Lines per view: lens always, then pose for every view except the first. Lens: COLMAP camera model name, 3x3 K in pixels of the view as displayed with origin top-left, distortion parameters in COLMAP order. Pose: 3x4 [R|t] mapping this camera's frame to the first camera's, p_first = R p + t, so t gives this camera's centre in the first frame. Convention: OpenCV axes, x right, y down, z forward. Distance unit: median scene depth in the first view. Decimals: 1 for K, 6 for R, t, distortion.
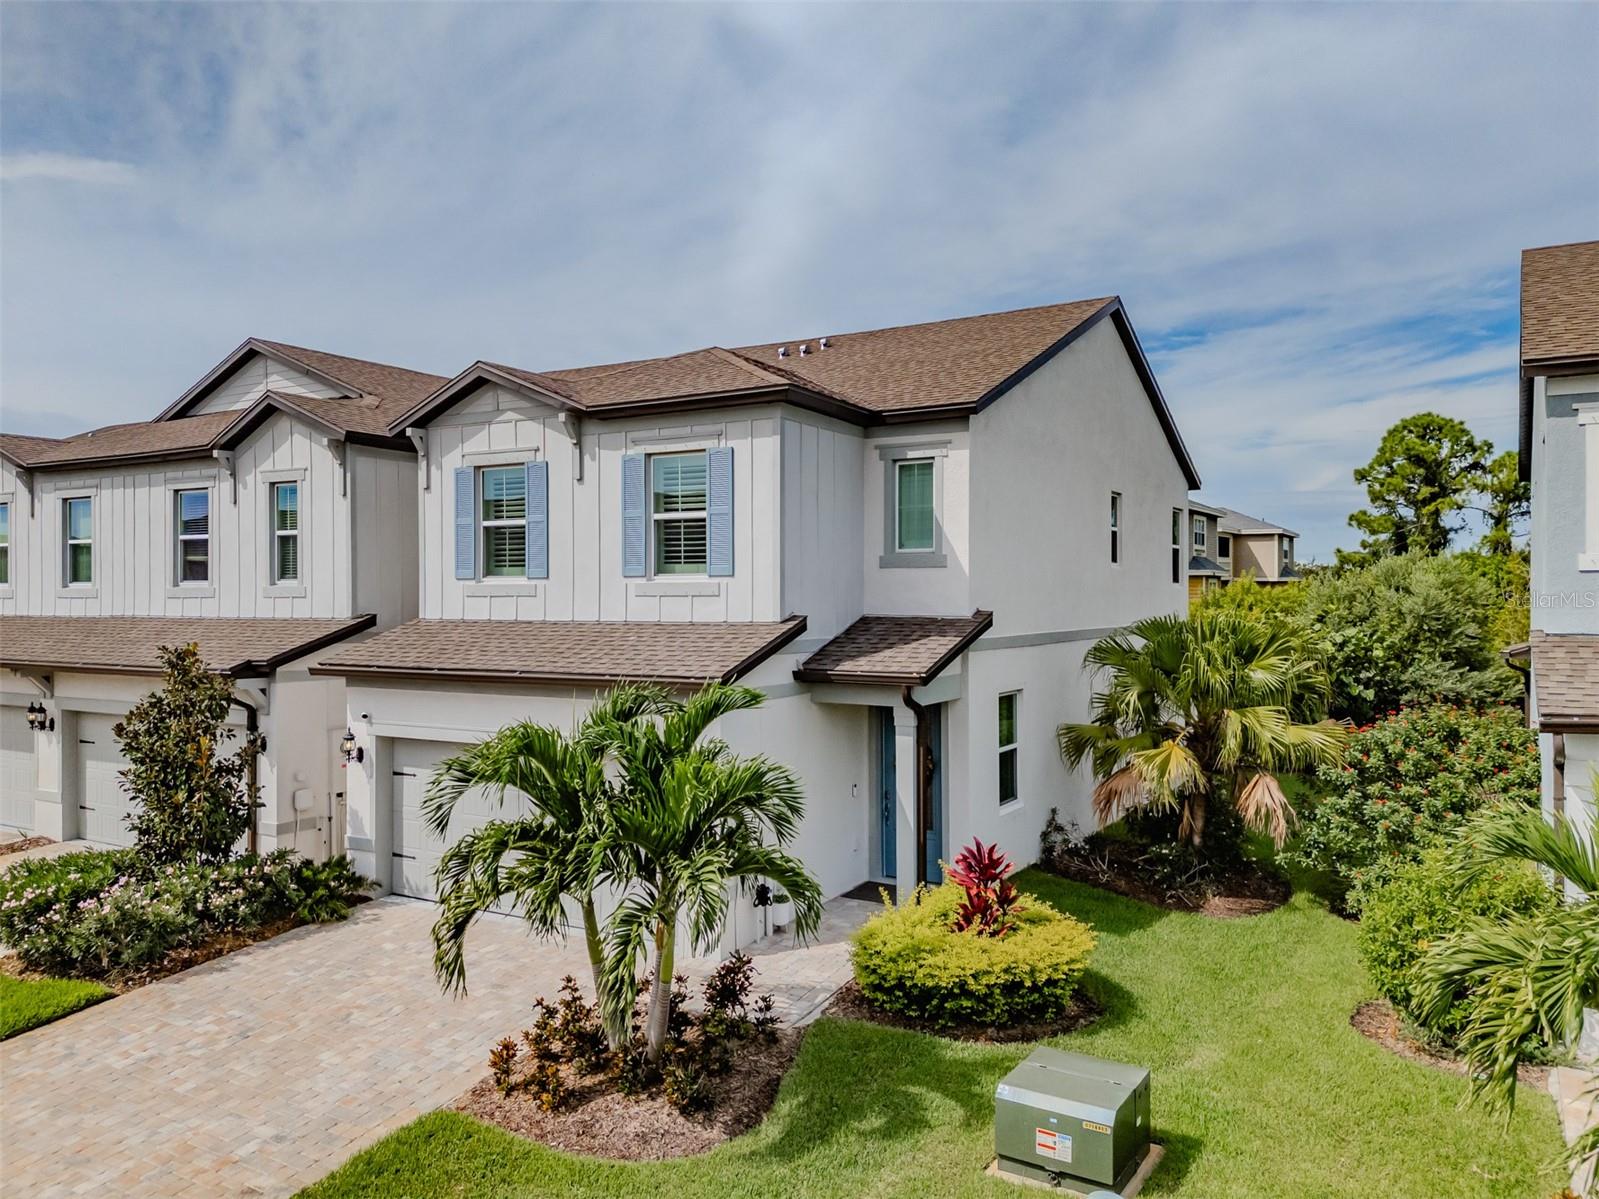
lens RADIAL K [[1177.0, 0, 800.8], [0, 1177.0, 602.6], [0, 0, 1]] dist [0.061626, -0.060261]
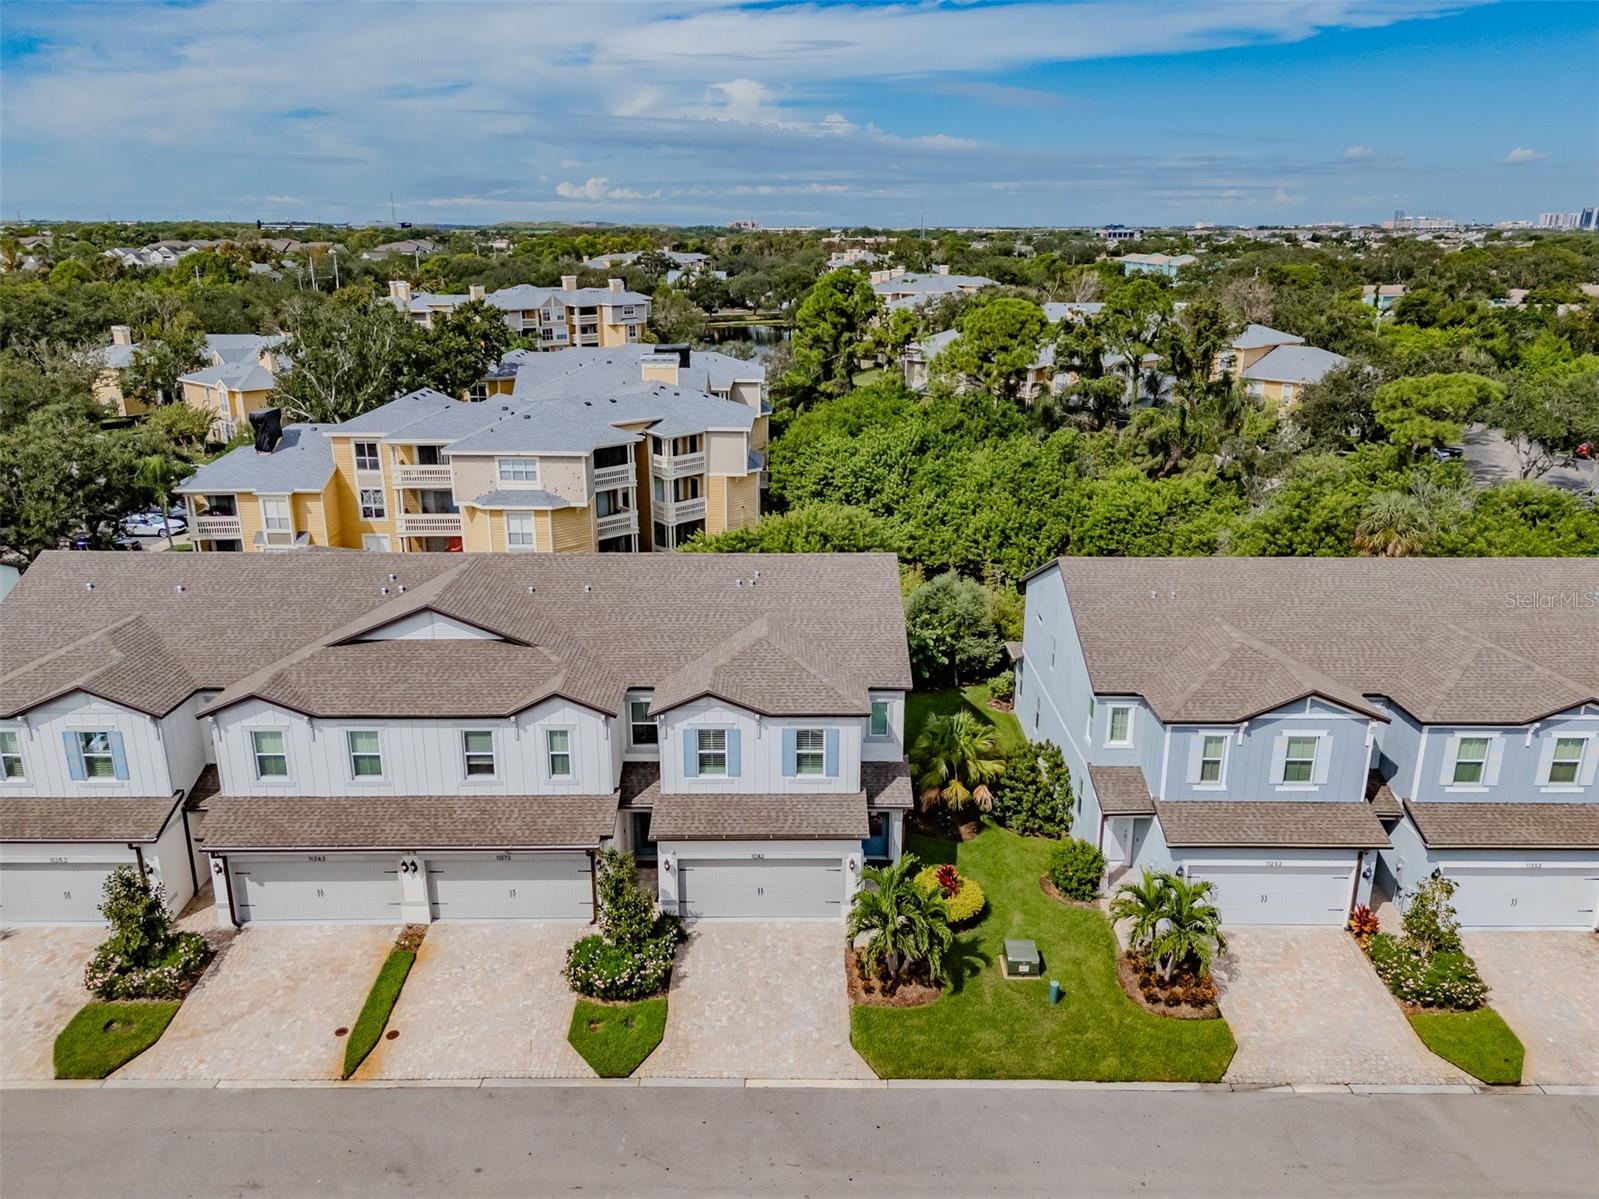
lens RADIAL K [[1177.0, 0, 803.6], [0, 1177.0, 593.1], [0, 0, 1]] dist [0.061626, -0.060261]
pose [[0.857201, -0.148986, 0.492959, -1.205740], [-0.003547, 0.955506, 0.294949, -1.053777], [-0.514969, -0.254579, 0.818533, -0.853079]]
